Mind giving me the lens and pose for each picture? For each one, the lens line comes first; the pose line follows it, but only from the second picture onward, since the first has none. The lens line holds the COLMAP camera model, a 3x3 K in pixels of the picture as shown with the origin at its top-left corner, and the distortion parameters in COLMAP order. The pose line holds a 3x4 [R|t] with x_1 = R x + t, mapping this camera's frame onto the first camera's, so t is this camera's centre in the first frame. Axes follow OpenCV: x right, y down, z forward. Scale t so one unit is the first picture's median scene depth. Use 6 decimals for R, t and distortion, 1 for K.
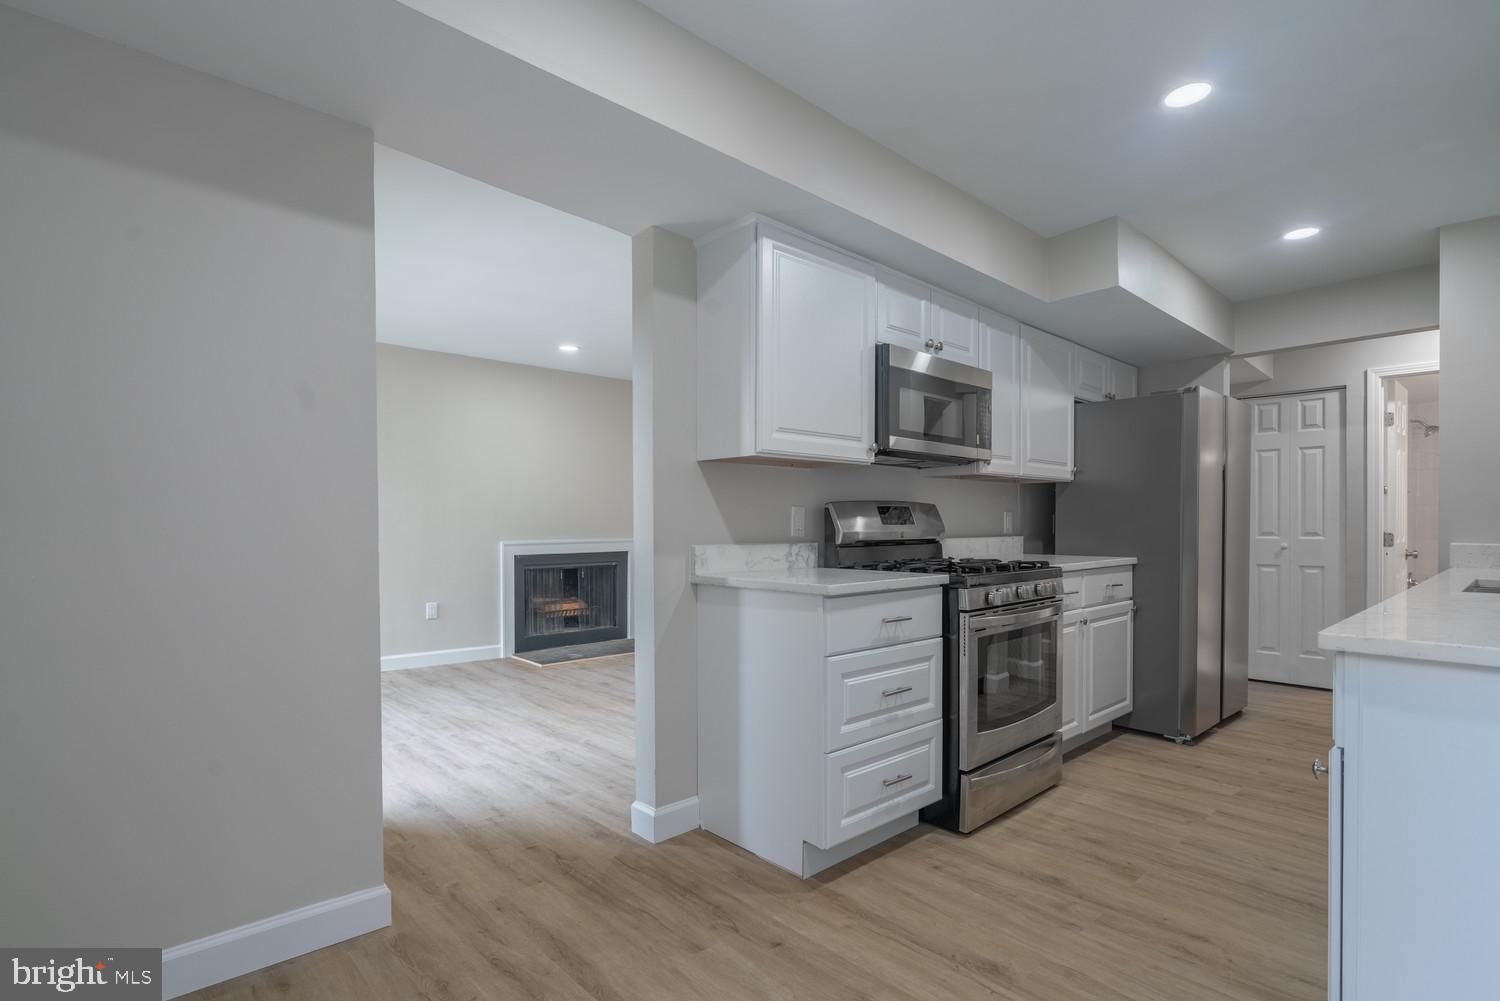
lens RADIAL K [[722.6, 0, 758.2], [0, 722.6, 532.3], [0, 0, 1]] dist [-0.001802, 0.002306]
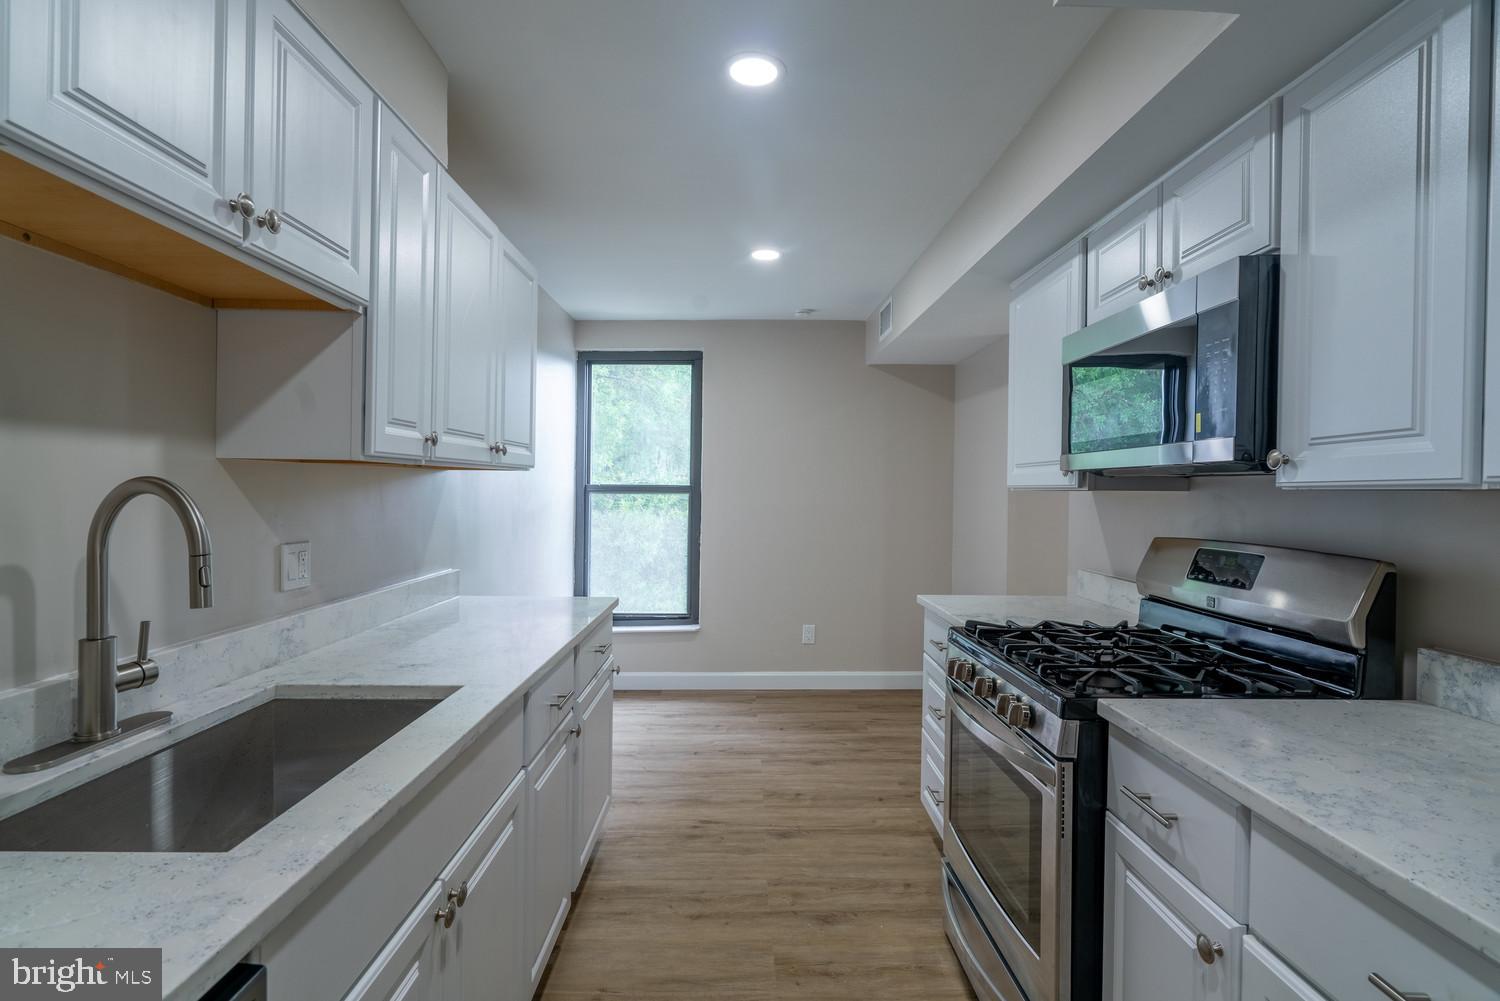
lens RADIAL K [[722.6, 0, 744.6], [0, 722.6, 497.9], [0, 0, 1]] dist [-0.001802, 0.002306]
pose [[-0.671548, -0.002045, -0.740959, 3.206065], [-0.027150, 0.999393, 0.021848, -0.303598], [0.740464, 0.034789, -0.671195, 4.096778]]
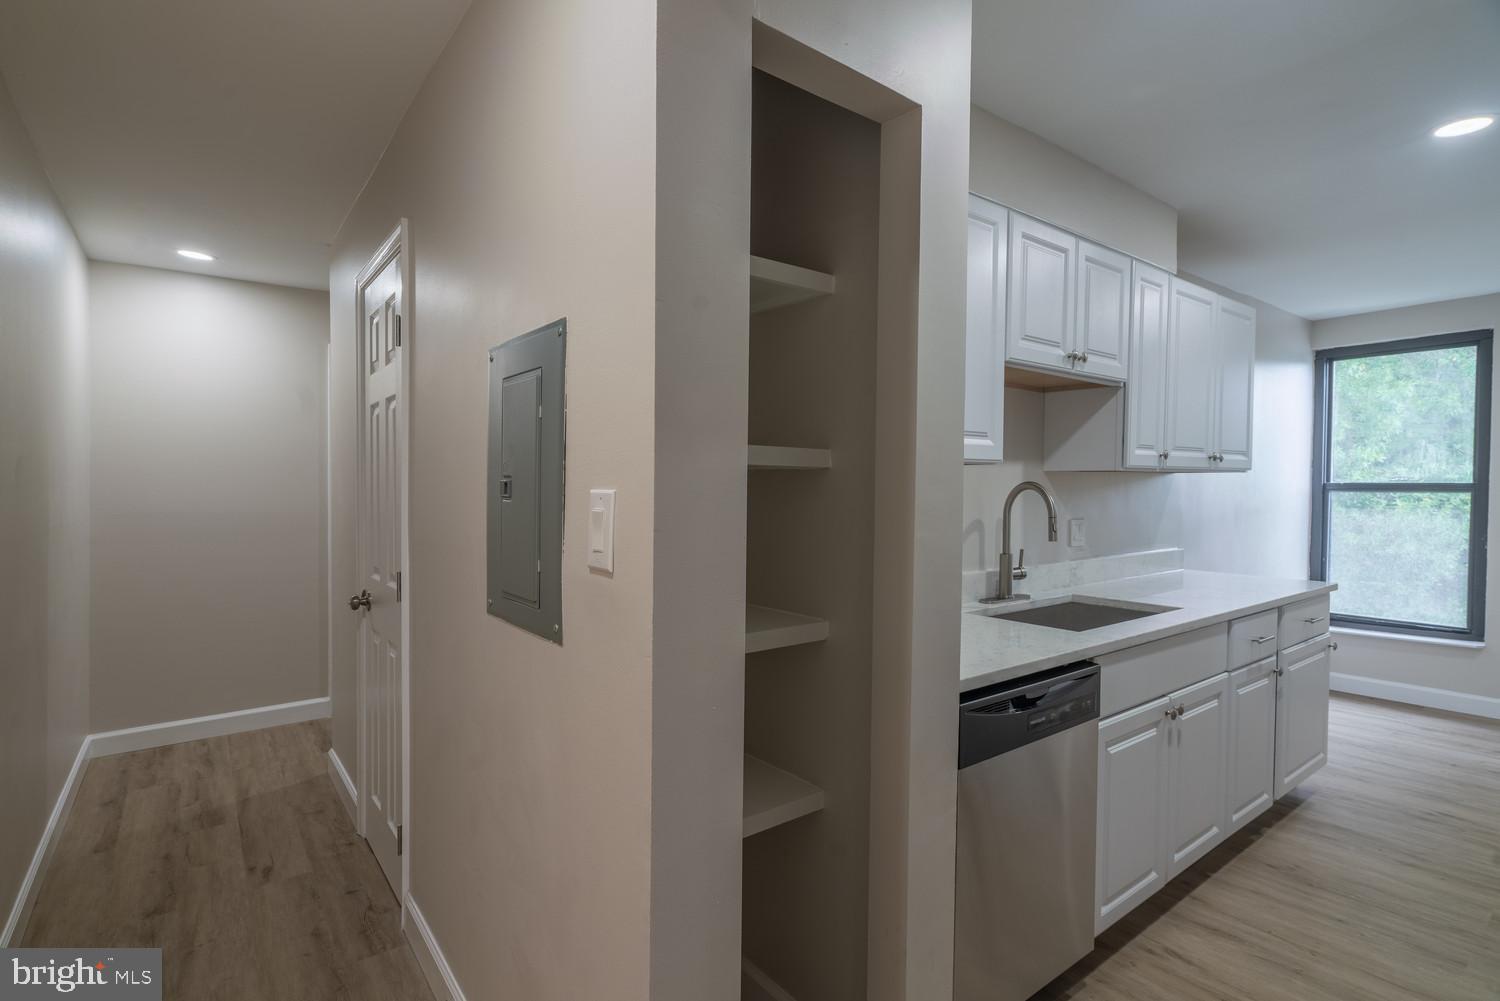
lens RADIAL K [[722.6, 0, 741.9], [0, 722.6, 496.2], [0, 0, 1]] dist [-0.001802, 0.002306]
pose [[-0.995380, -0.010903, 0.095396, 3.835187], [-0.007263, 0.999236, 0.038414, -0.329756], [-0.095742, 0.037544, -0.994698, 5.418627]]
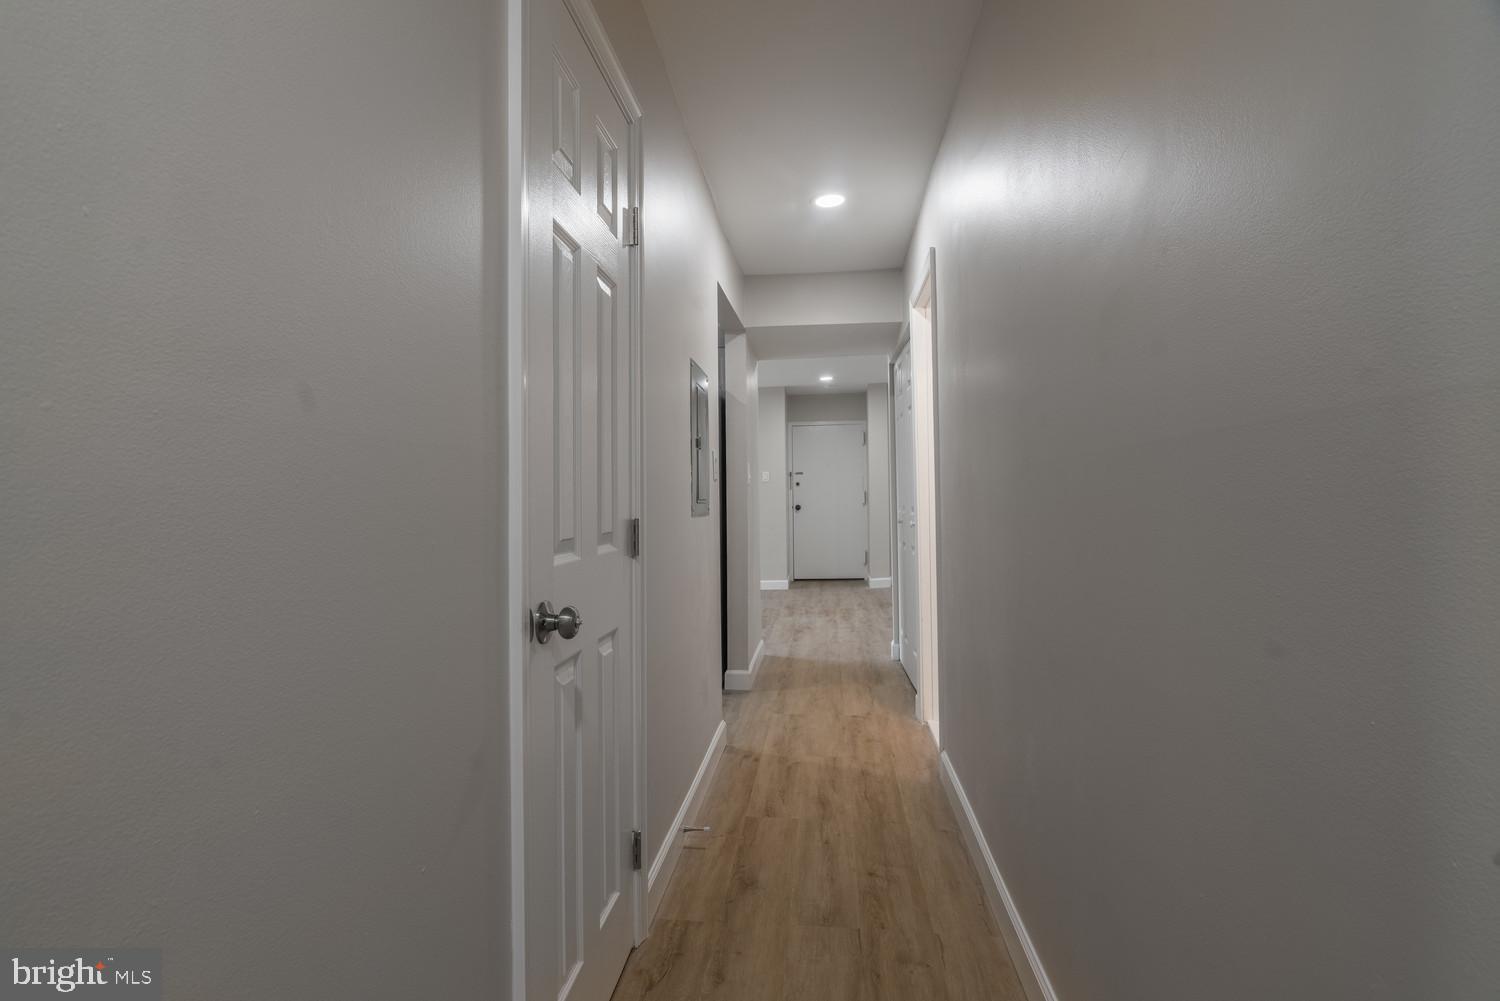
lens RADIAL K [[722.6, 0, 744.7], [0, 722.6, 501.7], [0, 0, 1]] dist [-0.001802, 0.002306]
pose [[0.650696, -0.012628, -0.759233, 6.953413], [0.002301, 0.999890, -0.014658, 0.014222], [0.759335, 0.007791, 0.650653, 2.025606]]
